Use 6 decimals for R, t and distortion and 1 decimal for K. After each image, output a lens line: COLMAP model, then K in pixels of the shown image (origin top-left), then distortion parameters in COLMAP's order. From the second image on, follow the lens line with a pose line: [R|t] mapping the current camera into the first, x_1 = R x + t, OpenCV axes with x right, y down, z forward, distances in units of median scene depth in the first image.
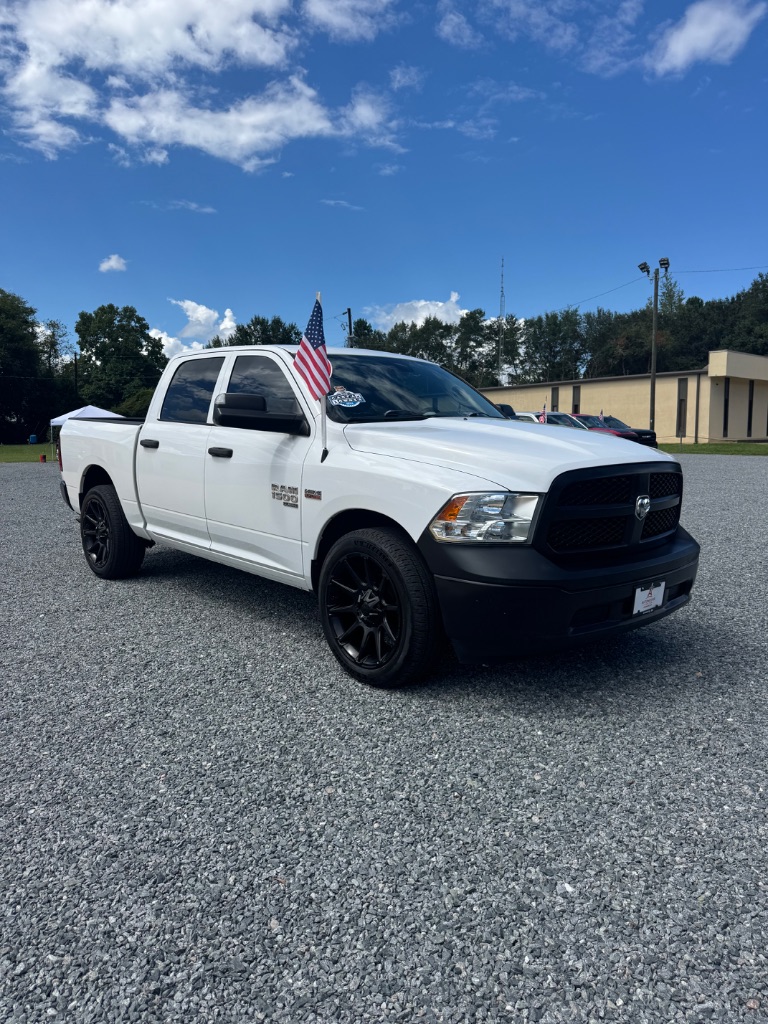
lens RADIAL K [[739.3, 0, 382.6], [0, 739.3, 505.5], [0, 0, 1]] dist [0.022794, -0.016672]
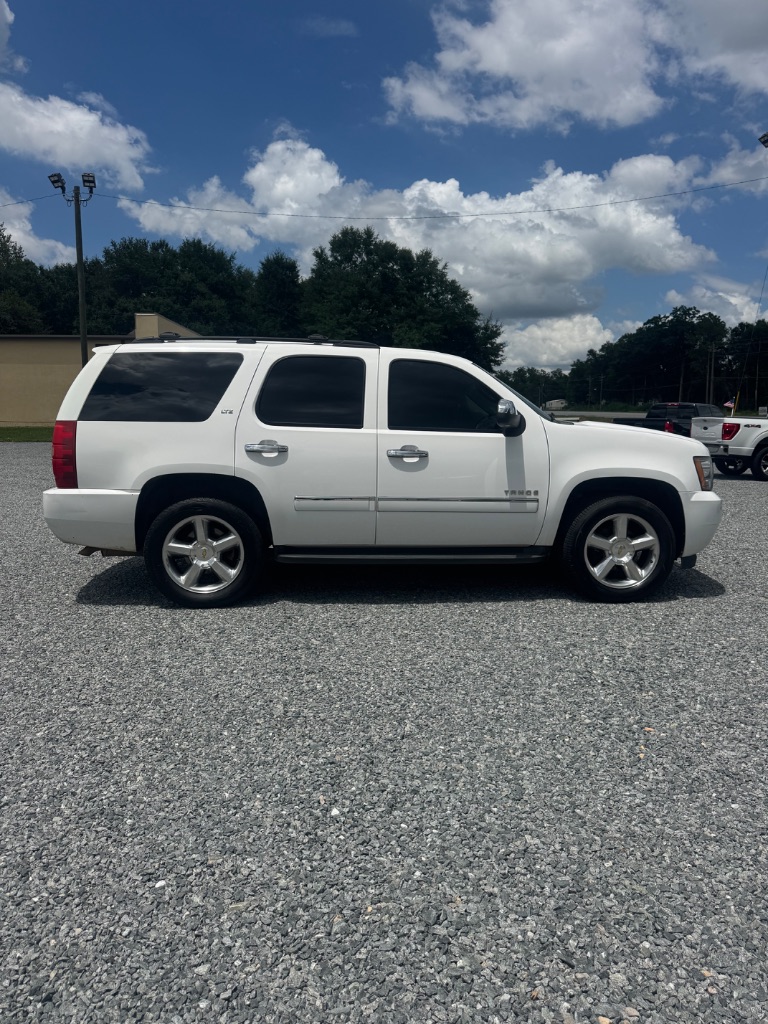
lens RADIAL K [[739.3, 0, 378.4], [0, 739.3, 509.4], [0, 0, 1]] dist [0.022794, -0.016672]
pose [[0.646879, -0.087054, 0.757607, -0.014604], [0.062440, 0.996173, 0.061153, -0.028928], [-0.760032, 0.007746, 0.649840, 0.281889]]
